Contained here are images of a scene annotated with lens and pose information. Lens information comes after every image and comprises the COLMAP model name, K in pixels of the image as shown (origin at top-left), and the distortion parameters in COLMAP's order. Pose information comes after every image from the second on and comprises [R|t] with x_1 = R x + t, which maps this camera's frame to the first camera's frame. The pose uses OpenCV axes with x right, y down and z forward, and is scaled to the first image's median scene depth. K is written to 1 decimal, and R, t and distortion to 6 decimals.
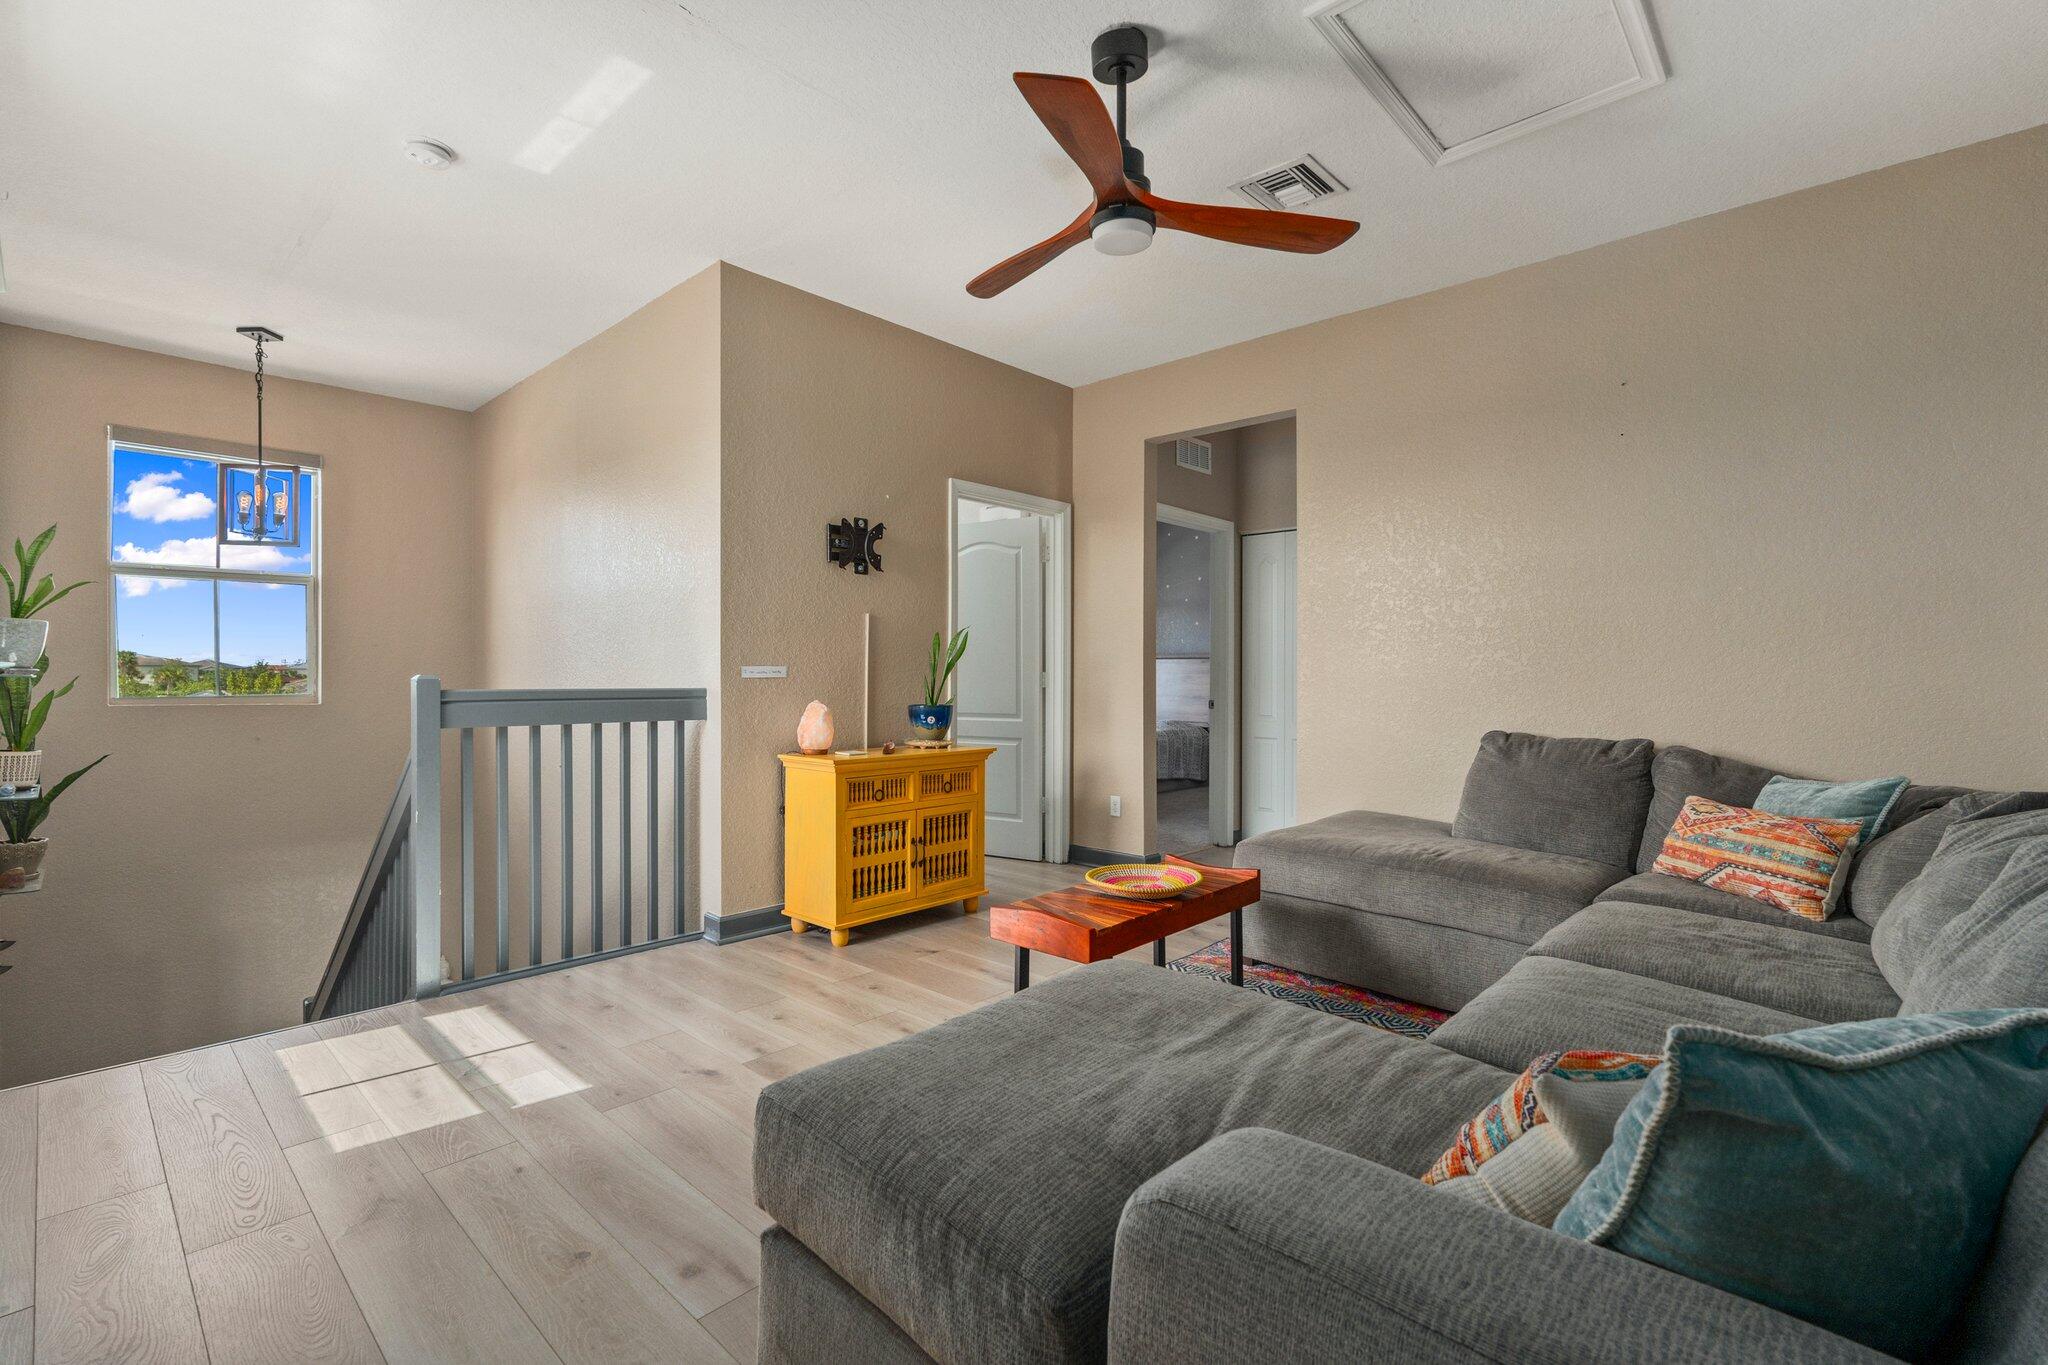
lens RADIAL K [[901.1, 0, 1023.2], [0, 901.1, 687.1], [0, 0, 1]] dist [-0.001238, -0.000327]
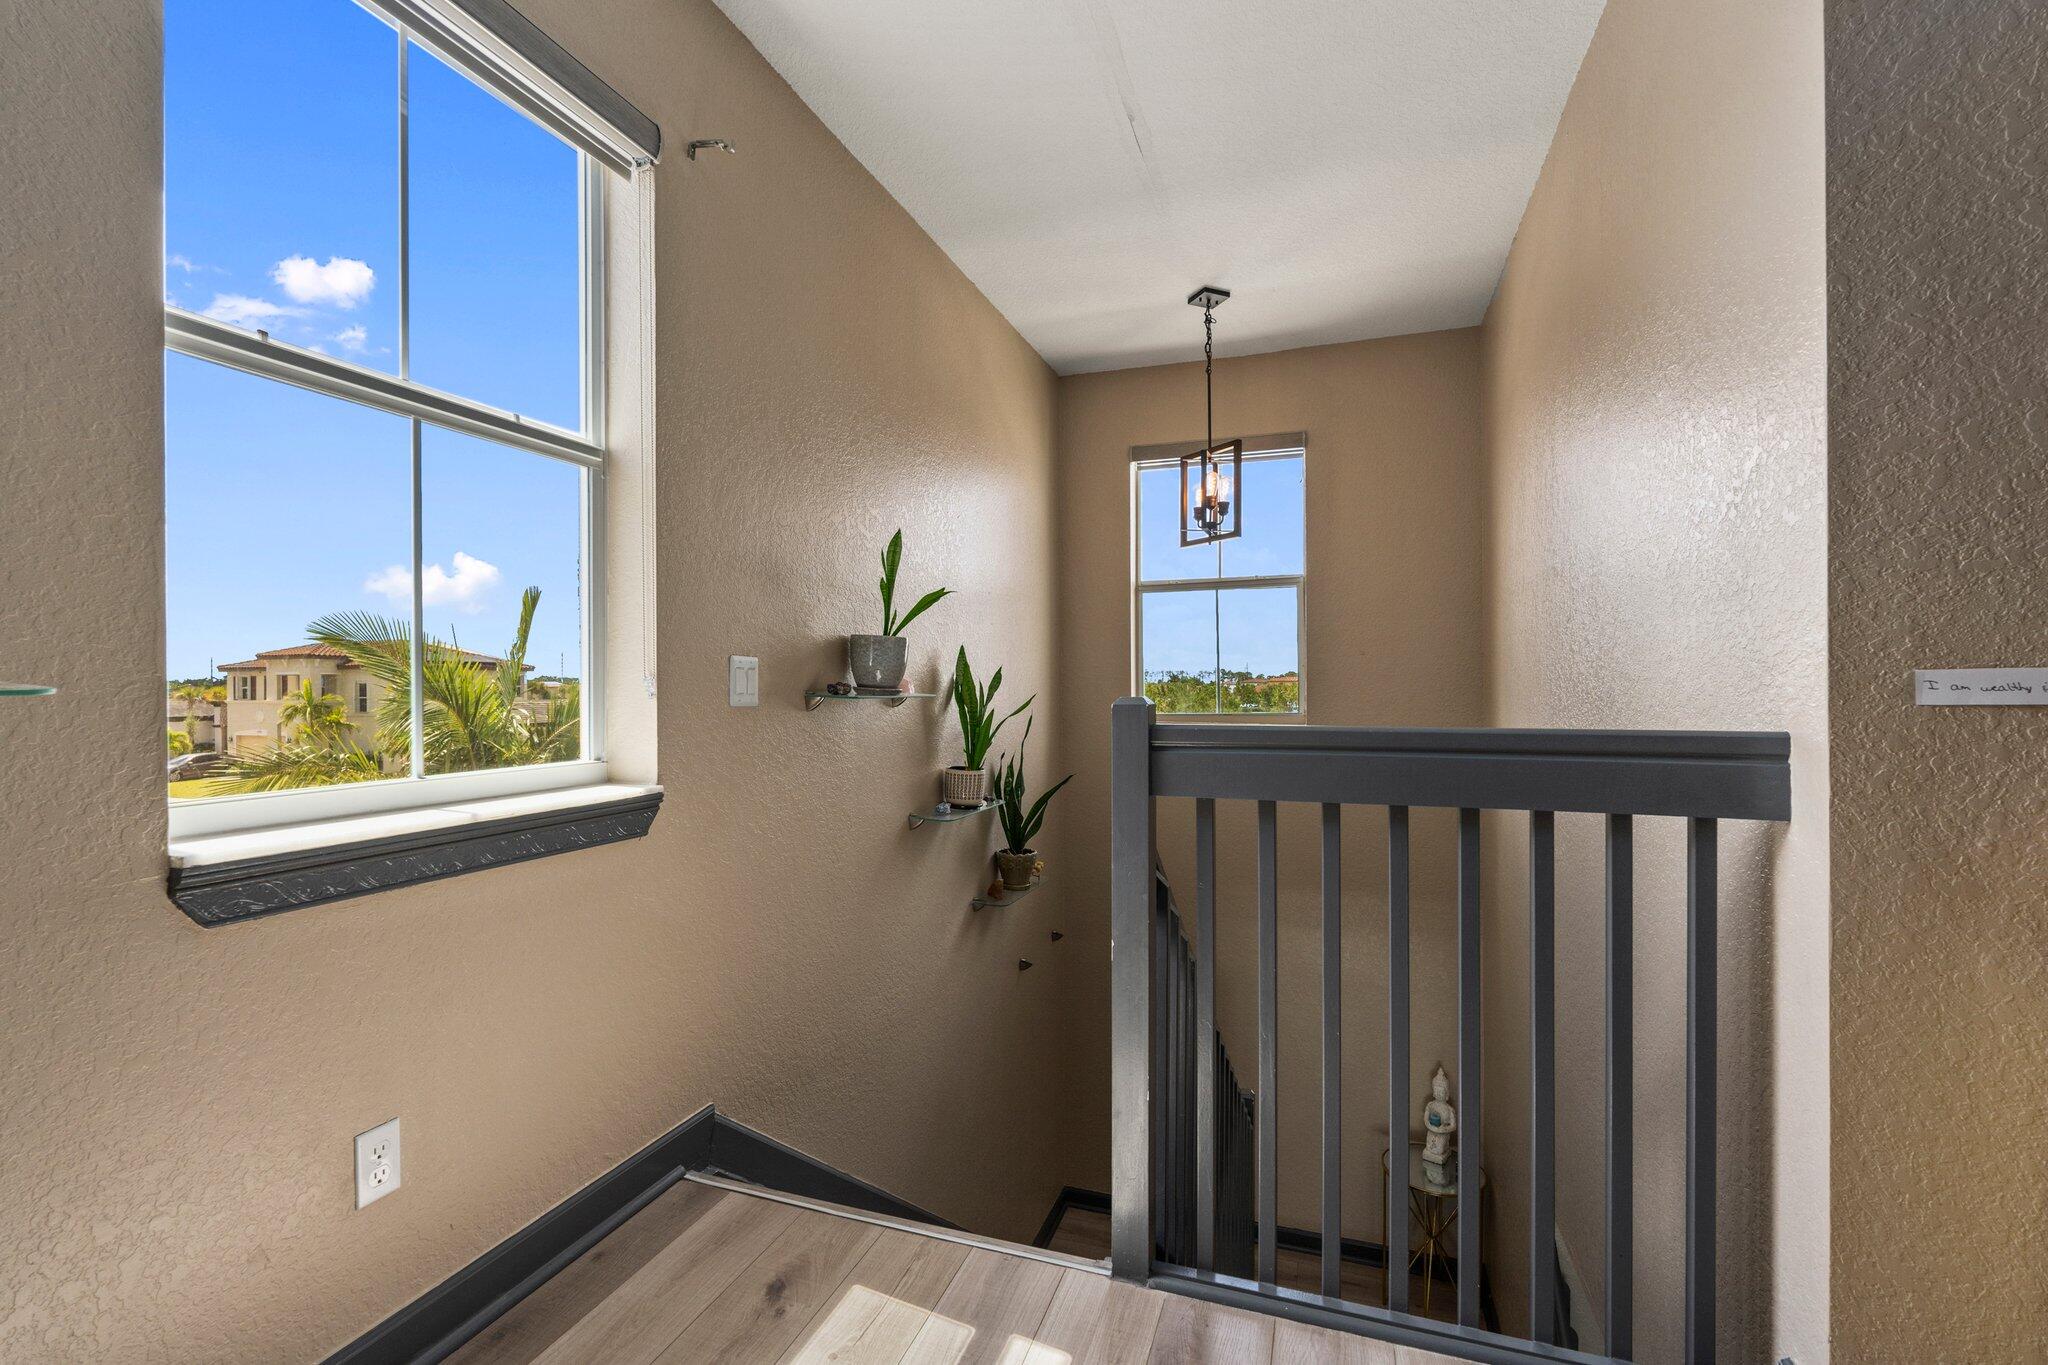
lens RADIAL K [[901.1, 0, 1023.2], [0, 901.1, 687.1], [0, 0, 1]] dist [-0.001238, -0.000327]
pose [[0.390777, -0.003761, -0.920478, -0.142293], [-0.008081, 0.999939, -0.007516, -0.012053], [0.920450, 0.010375, 0.390722, 0.580524]]
